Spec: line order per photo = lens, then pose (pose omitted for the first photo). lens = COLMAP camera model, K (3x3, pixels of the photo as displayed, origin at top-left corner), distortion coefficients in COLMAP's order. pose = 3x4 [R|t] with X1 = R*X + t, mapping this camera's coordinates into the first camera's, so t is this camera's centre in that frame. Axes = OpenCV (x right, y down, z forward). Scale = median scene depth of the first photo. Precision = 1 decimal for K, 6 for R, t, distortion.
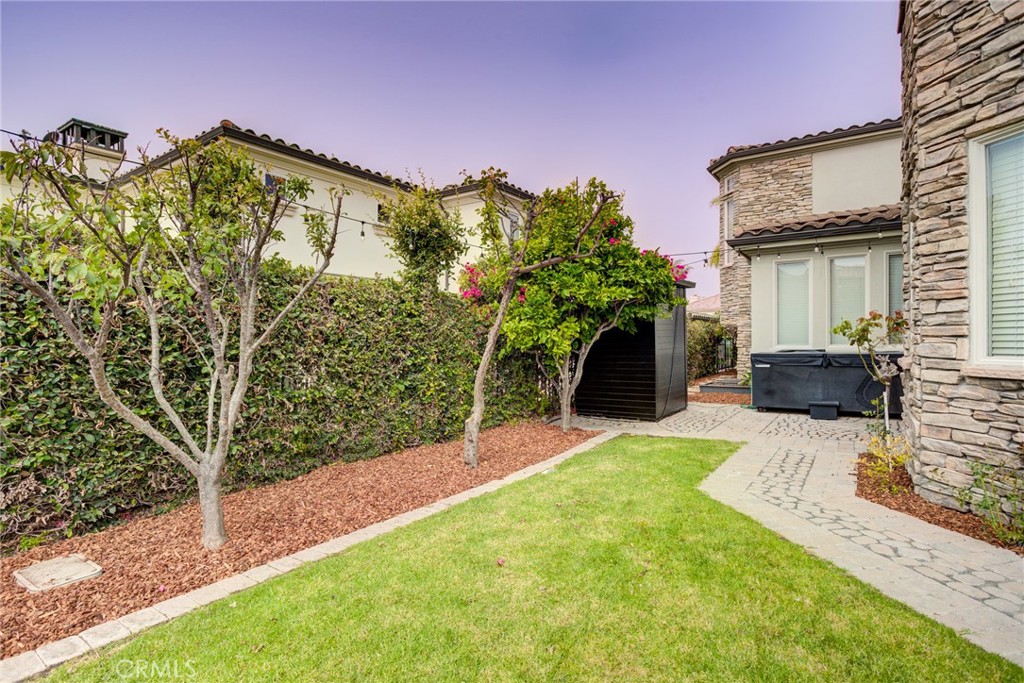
lens RADIAL K [[506.1, 0, 513.6], [0, 506.1, 339.8], [0, 0, 1]] dist [-0.014297, 0.005588]
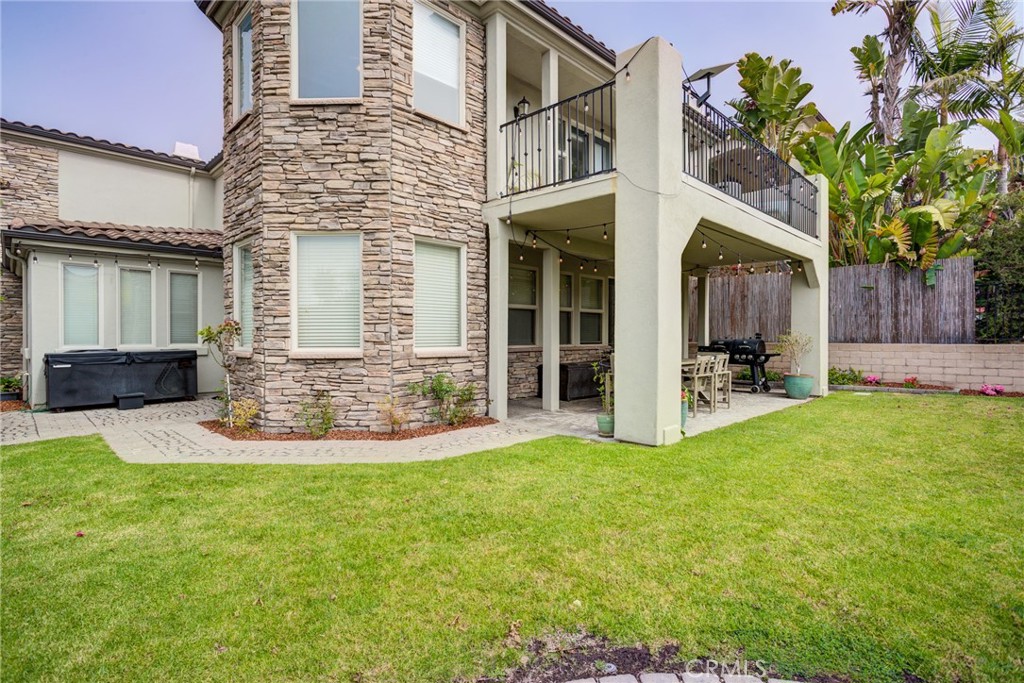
lens RADIAL K [[506.1, 0, 512.9], [0, 506.1, 340.4], [0, 0, 1]] dist [-0.014297, 0.005588]
pose [[0.169008, -0.000507, 0.985615, -0.722977], [0.002815, 0.999996, 0.000031, 0.006071], [-0.985611, 0.002769, 0.169009, -0.109568]]
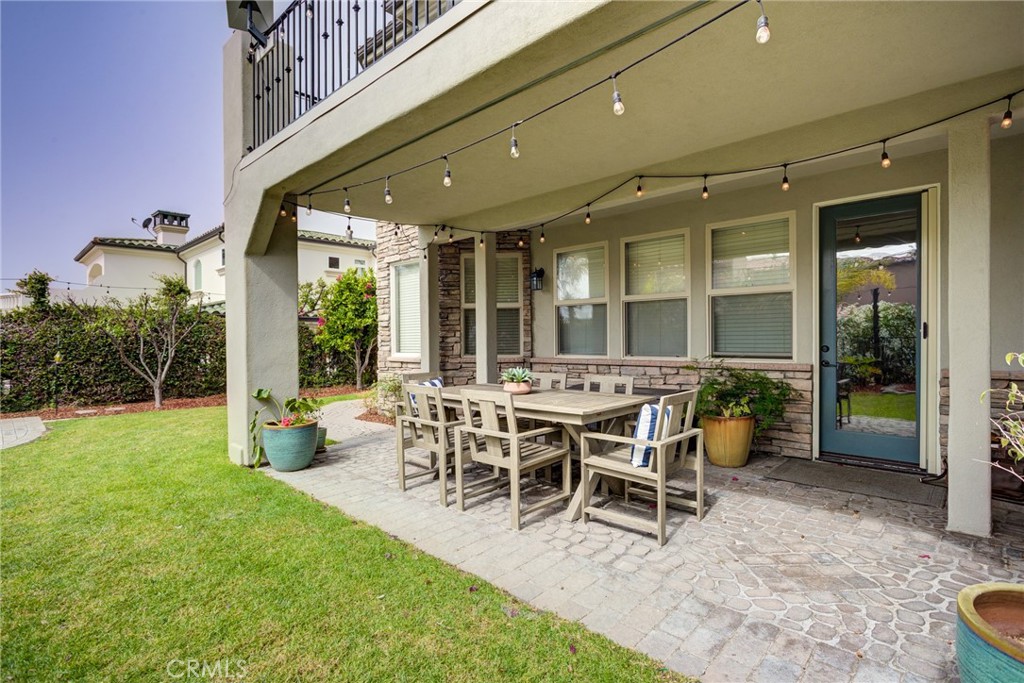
lens RADIAL K [[506.1, 0, 514.0], [0, 506.1, 340.7], [0, 0, 1]] dist [-0.014297, 0.005588]
pose [[0.988057, -0.002861, -0.154063, 1.878939], [0.002994, 0.999995, 0.000635, -0.021584], [0.154060, -0.001088, 0.988061, -1.613133]]
